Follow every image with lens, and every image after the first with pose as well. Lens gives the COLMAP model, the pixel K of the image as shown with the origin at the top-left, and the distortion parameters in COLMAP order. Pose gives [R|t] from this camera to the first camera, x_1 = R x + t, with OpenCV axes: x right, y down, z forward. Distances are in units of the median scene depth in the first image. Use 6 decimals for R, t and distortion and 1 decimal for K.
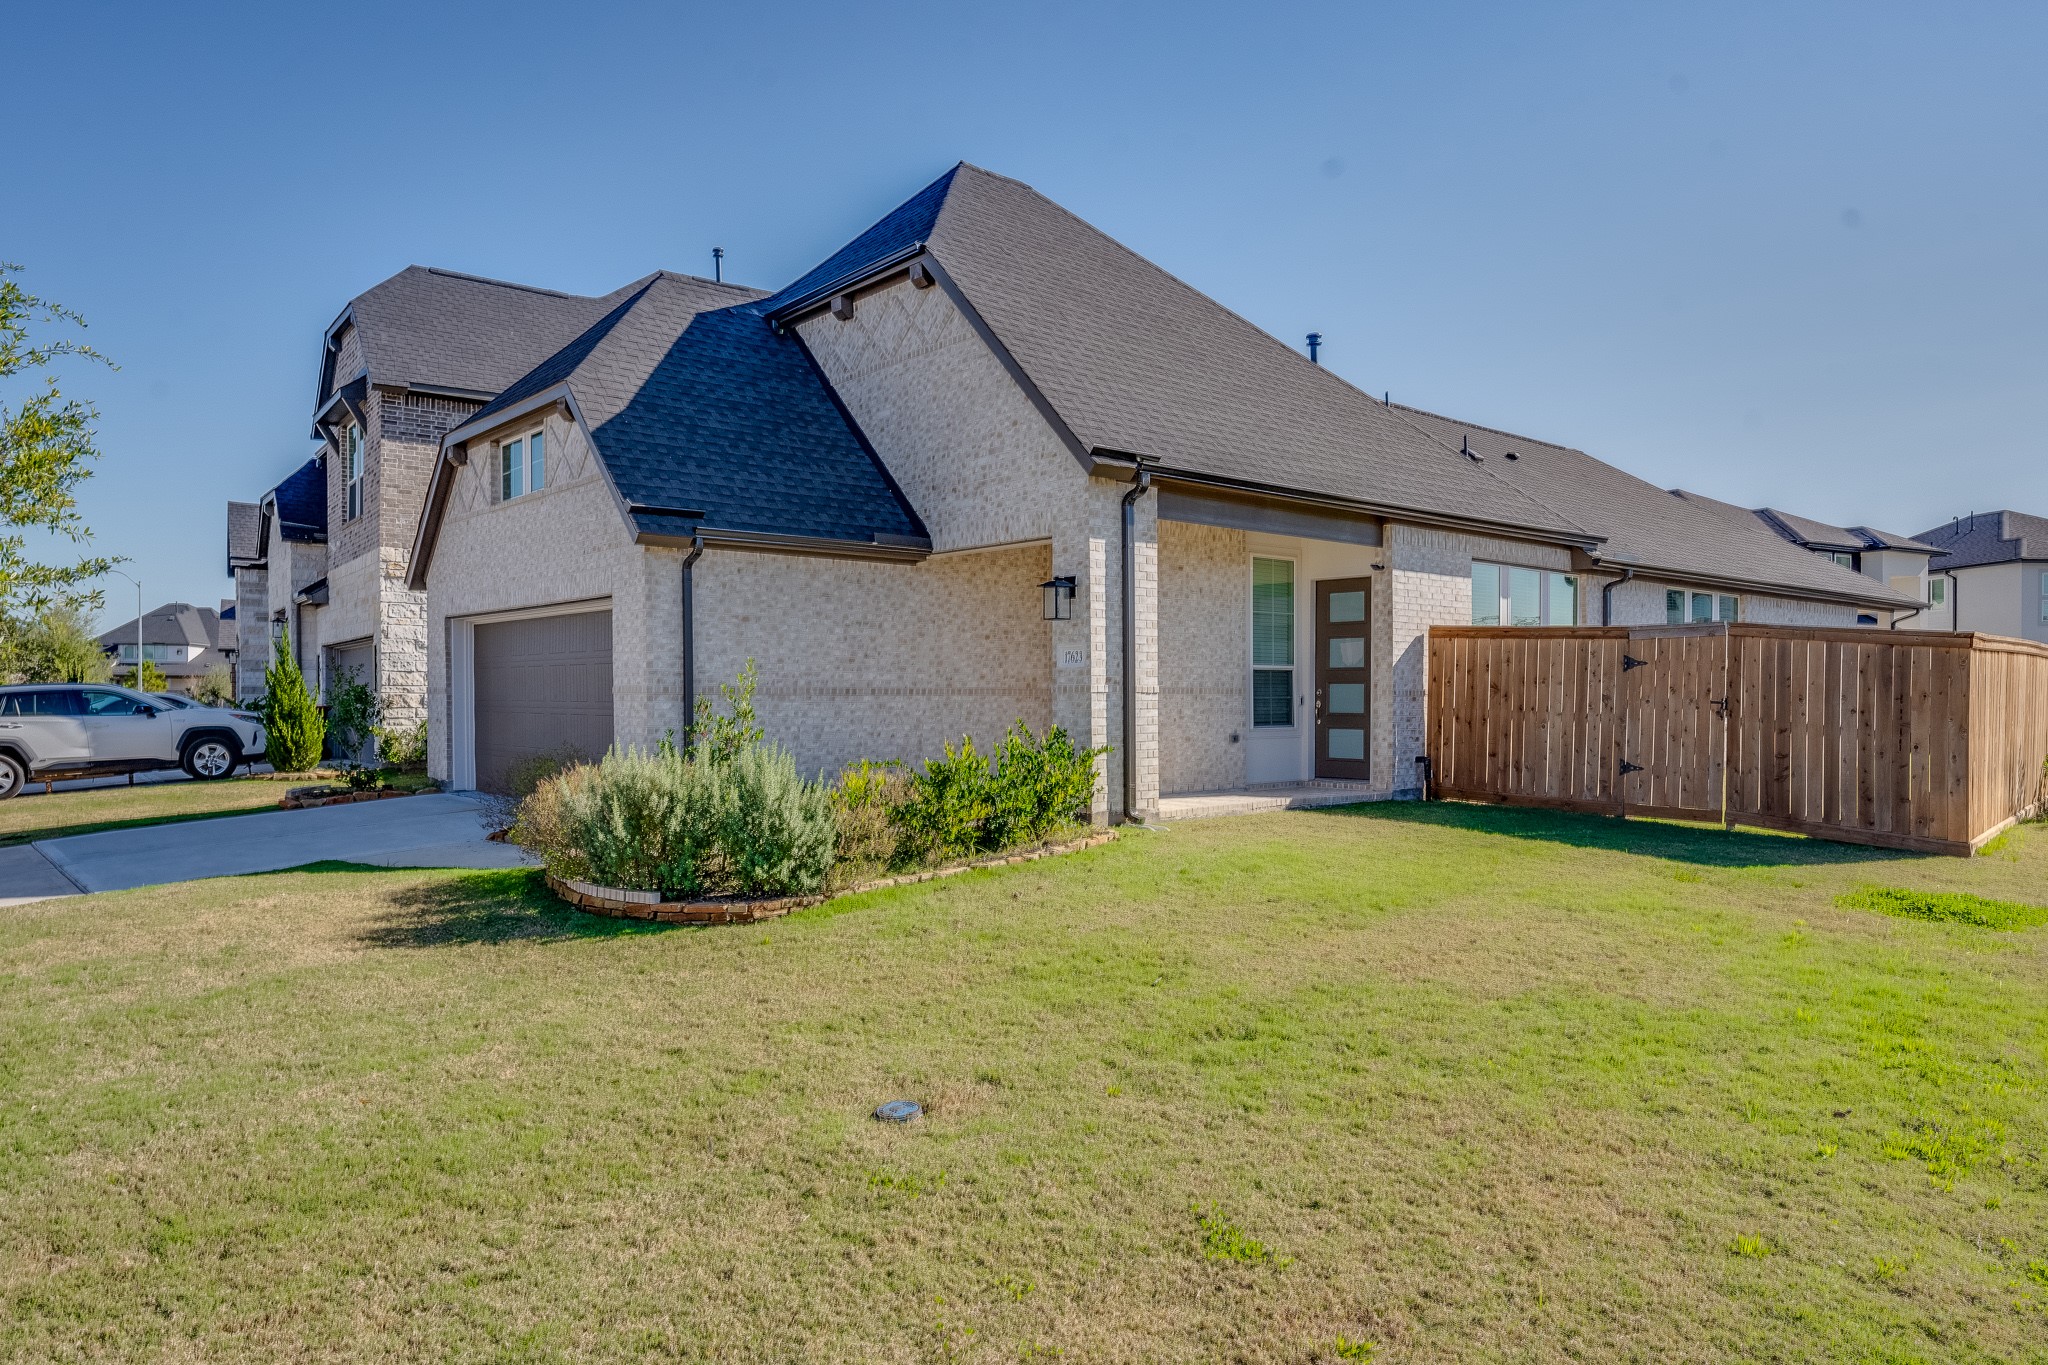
lens RADIAL K [[1242.7, 0, 1031.4], [0, 1242.7, 702.2], [0, 0, 1]] dist [-0.006538, 0.004348]
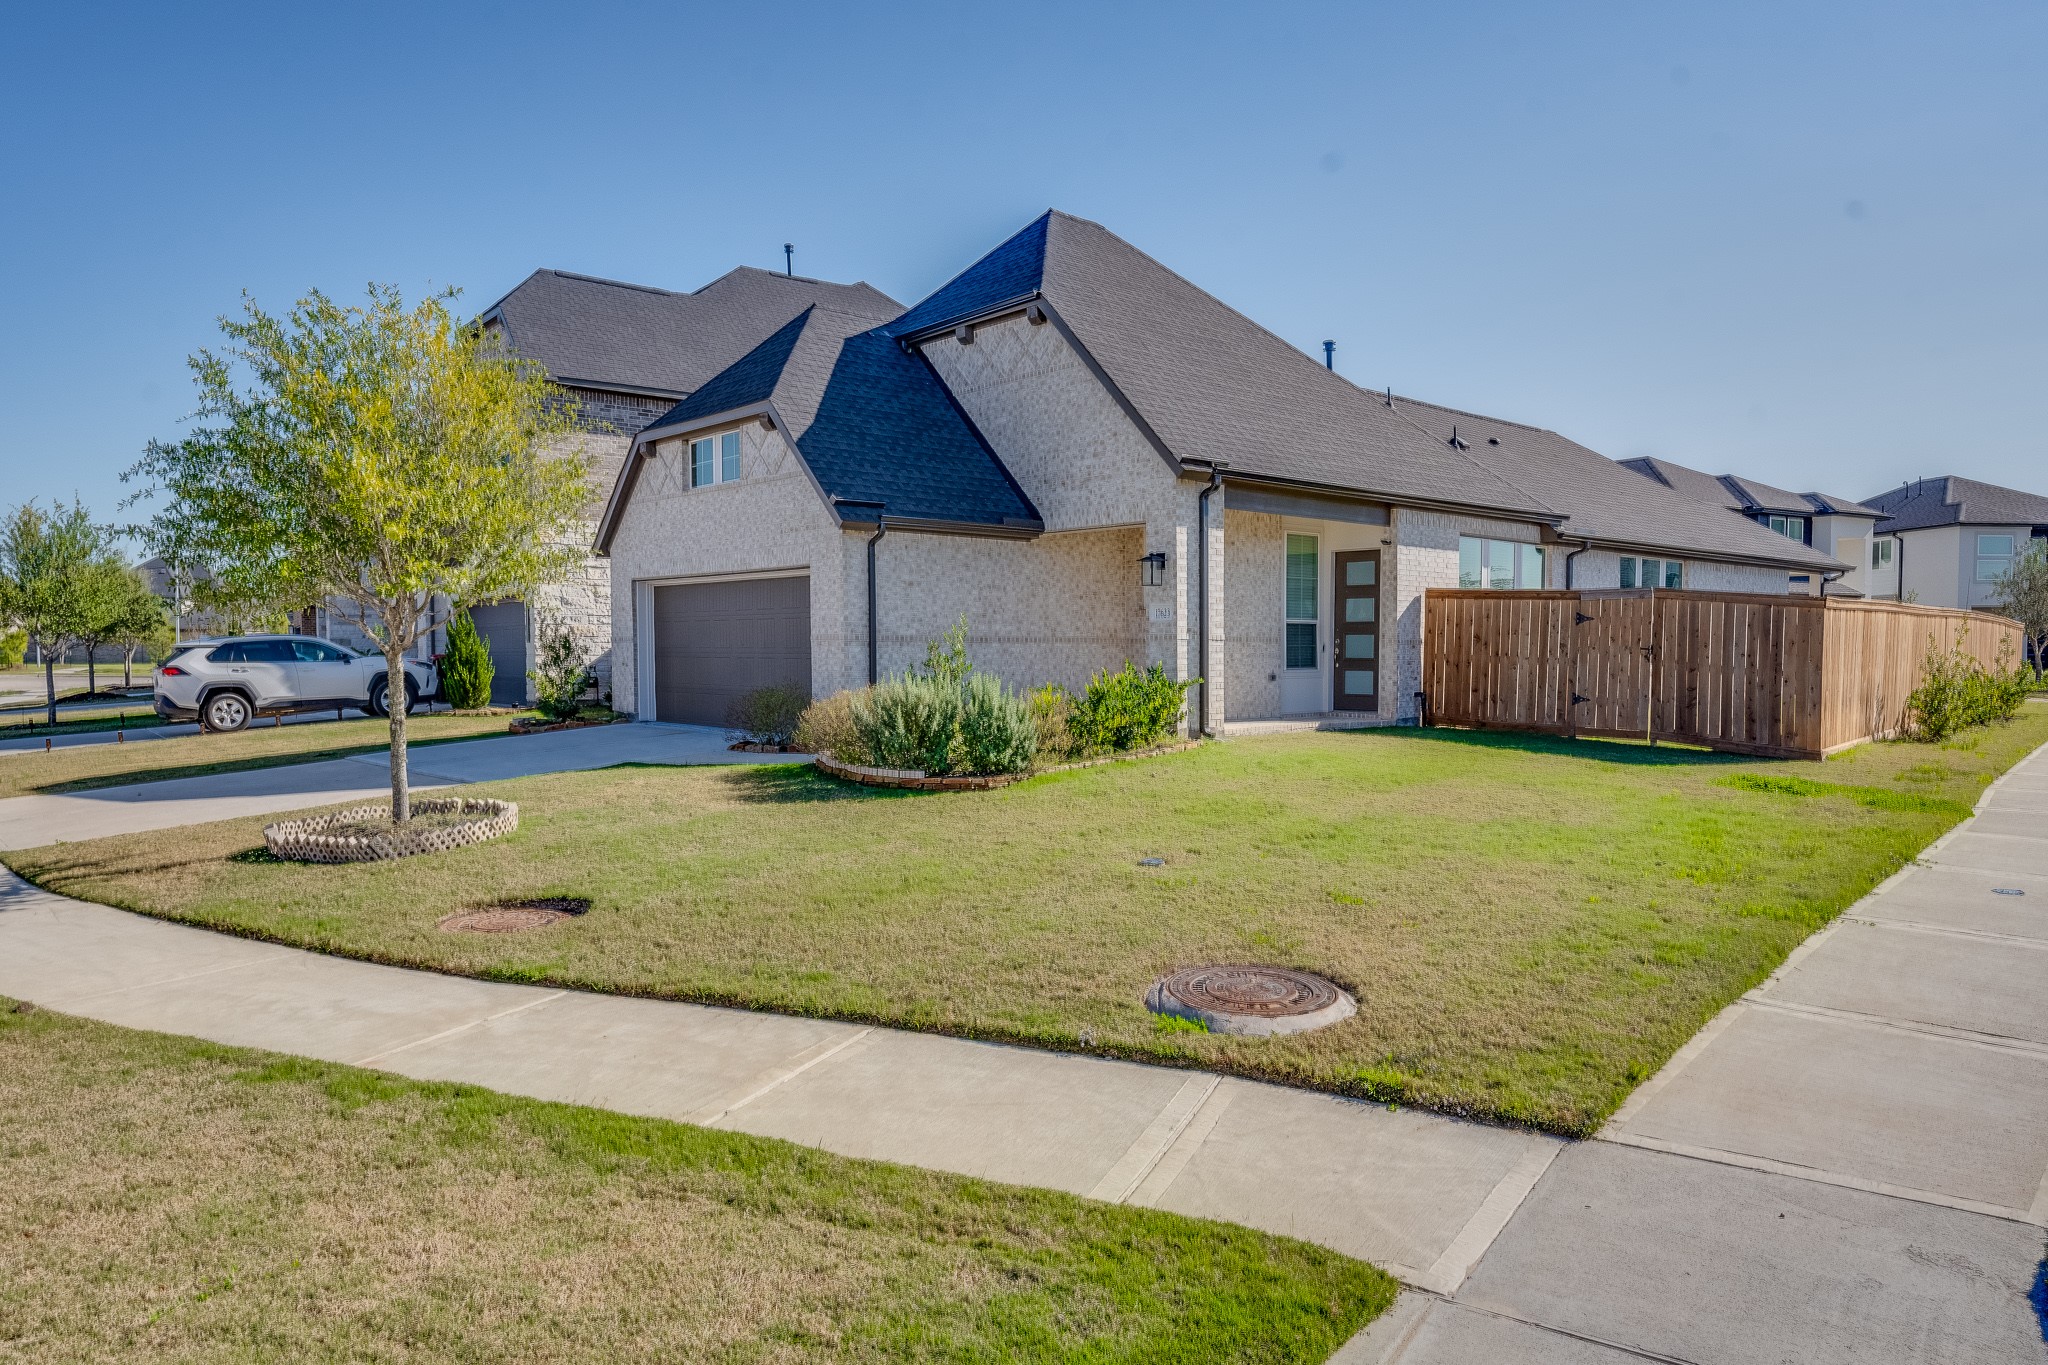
lens RADIAL K [[1242.7, 0, 1044.0], [0, 1242.7, 693.3], [0, 0, 1]] dist [-0.006538, 0.004348]
pose [[0.999769, -0.000313, 0.021467, -0.107684], [-0.000320, 0.999566, 0.029445, 0.008920], [-0.021467, -0.029445, 0.999336, -0.291016]]
